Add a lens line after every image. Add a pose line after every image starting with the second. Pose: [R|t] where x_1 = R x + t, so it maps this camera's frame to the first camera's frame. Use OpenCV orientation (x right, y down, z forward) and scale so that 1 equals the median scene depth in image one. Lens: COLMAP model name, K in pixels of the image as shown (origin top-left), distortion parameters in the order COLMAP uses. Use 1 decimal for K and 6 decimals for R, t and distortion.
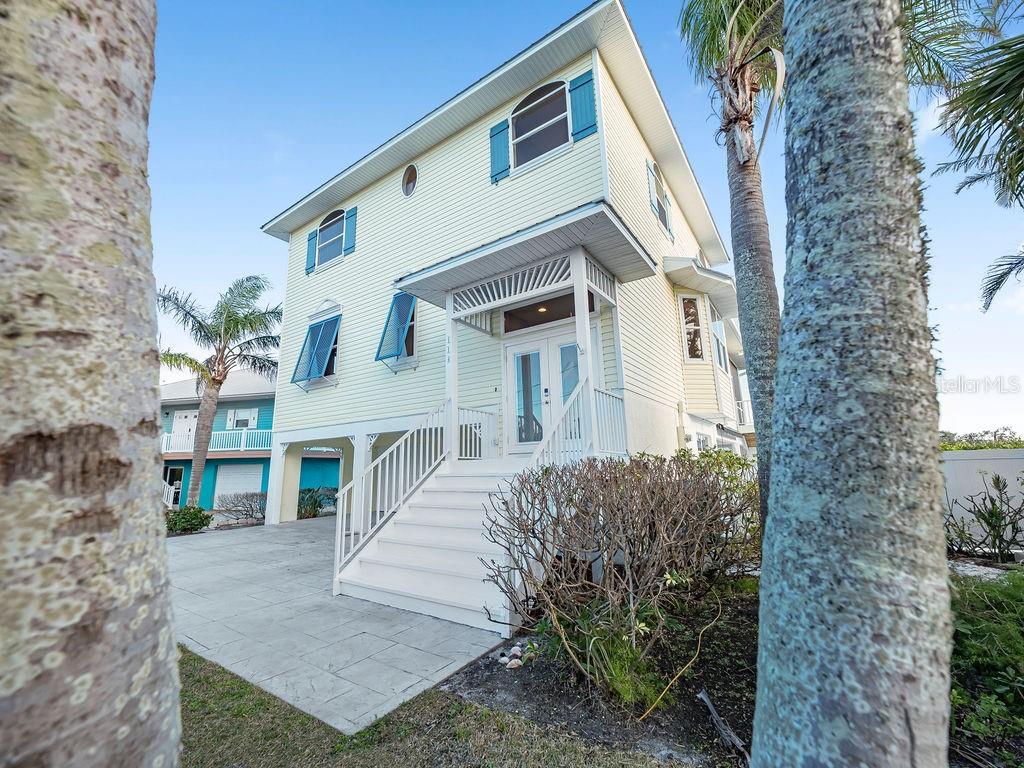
lens RADIAL K [[435.9, 0, 512.6], [0, 435.9, 384.6], [0, 0, 1]] dist [-0.000989, -0.004065]
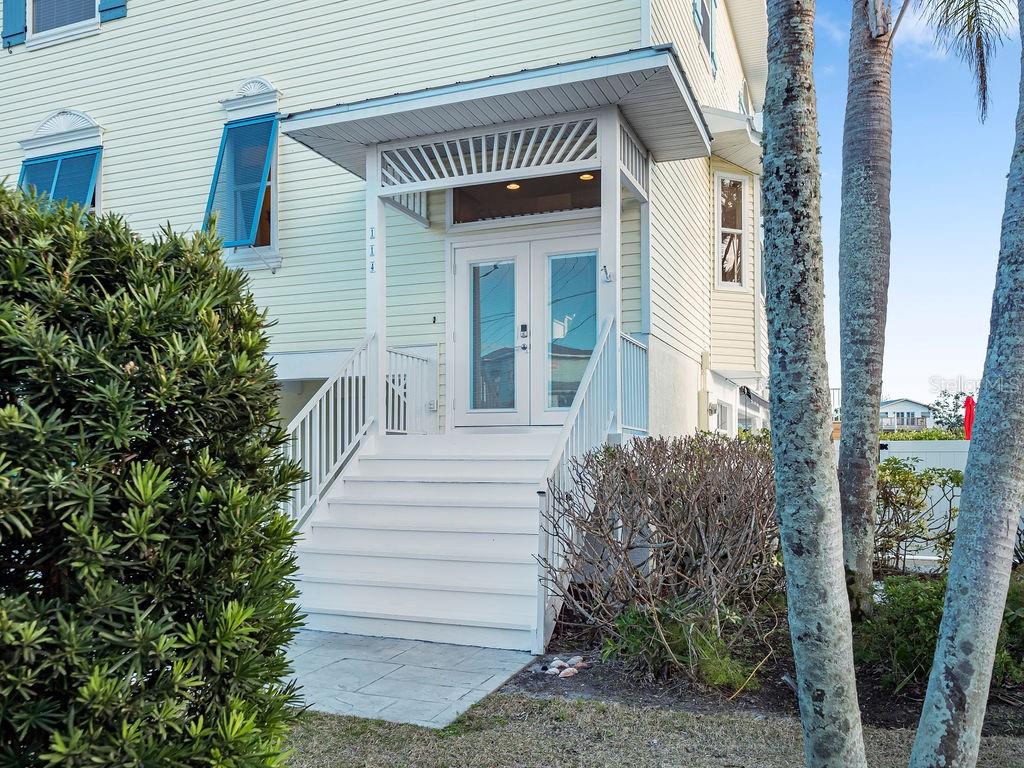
lens RADIAL K [[845.3, 0, 526.2], [0, 845.3, 466.5], [0, 0, 1]] dist [-0.012197, 0.000427]
pose [[0.973066, 0.017288, 0.229877, -0.207770], [-0.063986, 0.978257, 0.197280, -0.033215], [-0.221468, -0.206675, 0.953015, -0.211661]]
